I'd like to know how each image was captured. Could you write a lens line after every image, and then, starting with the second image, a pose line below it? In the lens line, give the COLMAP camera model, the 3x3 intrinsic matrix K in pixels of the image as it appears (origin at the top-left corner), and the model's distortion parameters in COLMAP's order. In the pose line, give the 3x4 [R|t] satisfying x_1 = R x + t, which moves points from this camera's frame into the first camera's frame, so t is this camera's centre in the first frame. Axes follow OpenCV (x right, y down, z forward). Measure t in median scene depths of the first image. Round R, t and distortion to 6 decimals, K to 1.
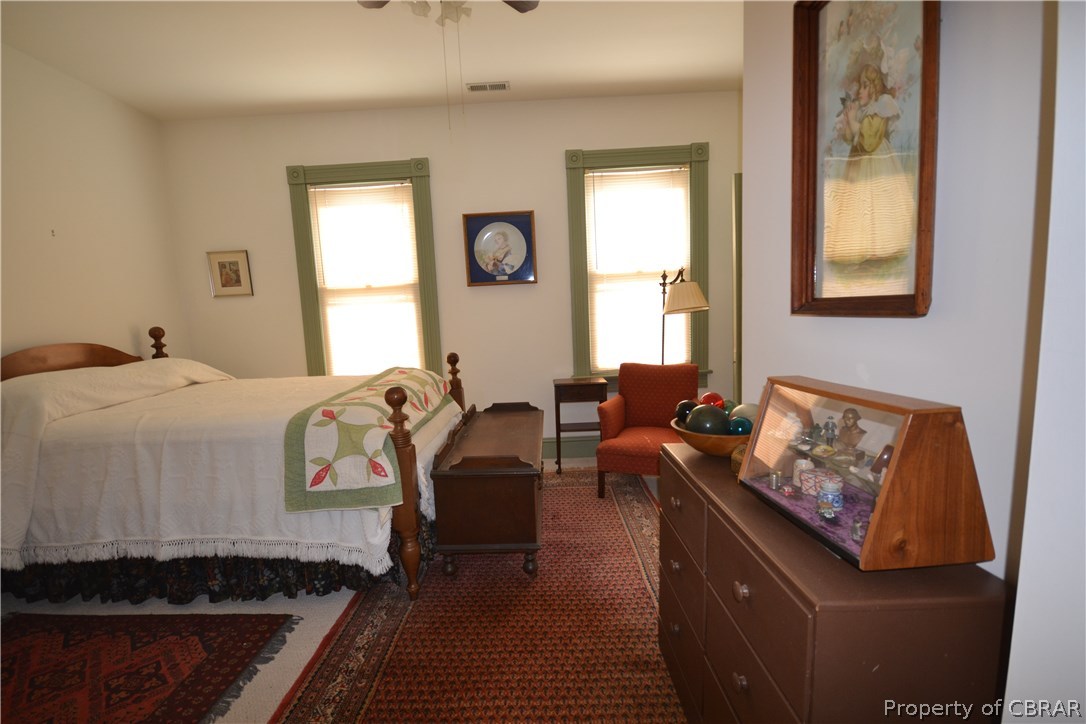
lens RADIAL K [[483.9, 0, 529.9], [0, 483.9, 364.2], [0, 0, 1]] dist [-0.002095, -0.005410]
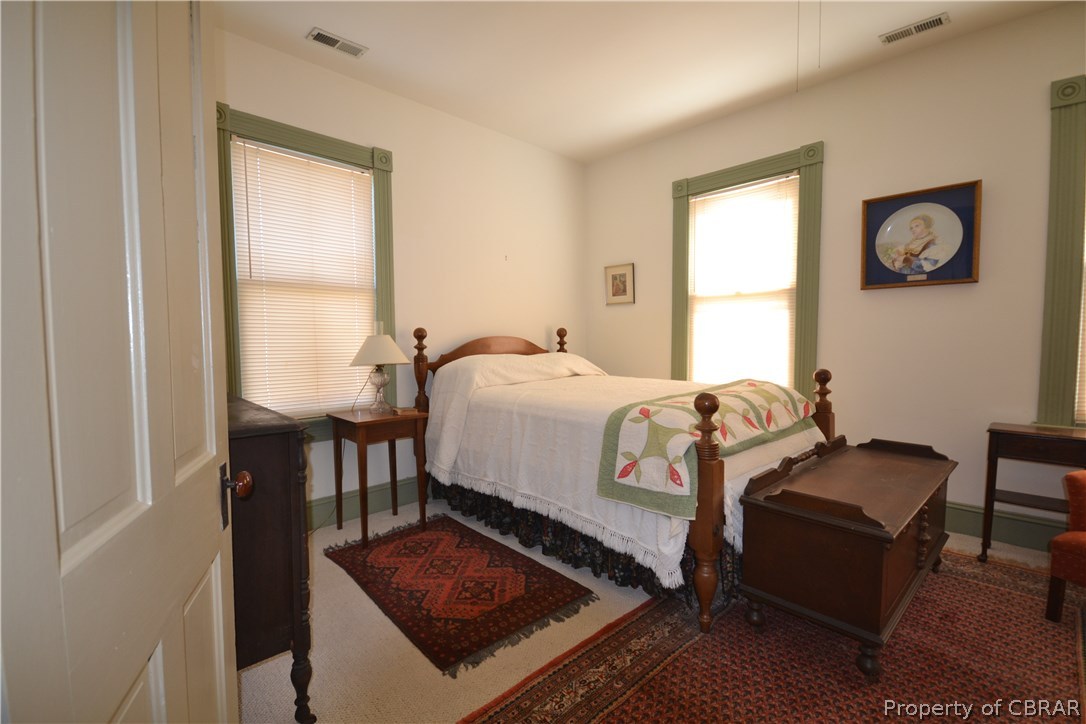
lens RADIAL K [[483.9, 0, 529.9], [0, 483.9, 364.2], [0, 0, 1]] dist [-0.002095, -0.005410]
pose [[0.693515, 0.080944, -0.715881, 0.133480], [-0.102212, 0.994672, 0.013449, 0.013356], [0.713155, 0.063845, 0.698093, 0.108573]]
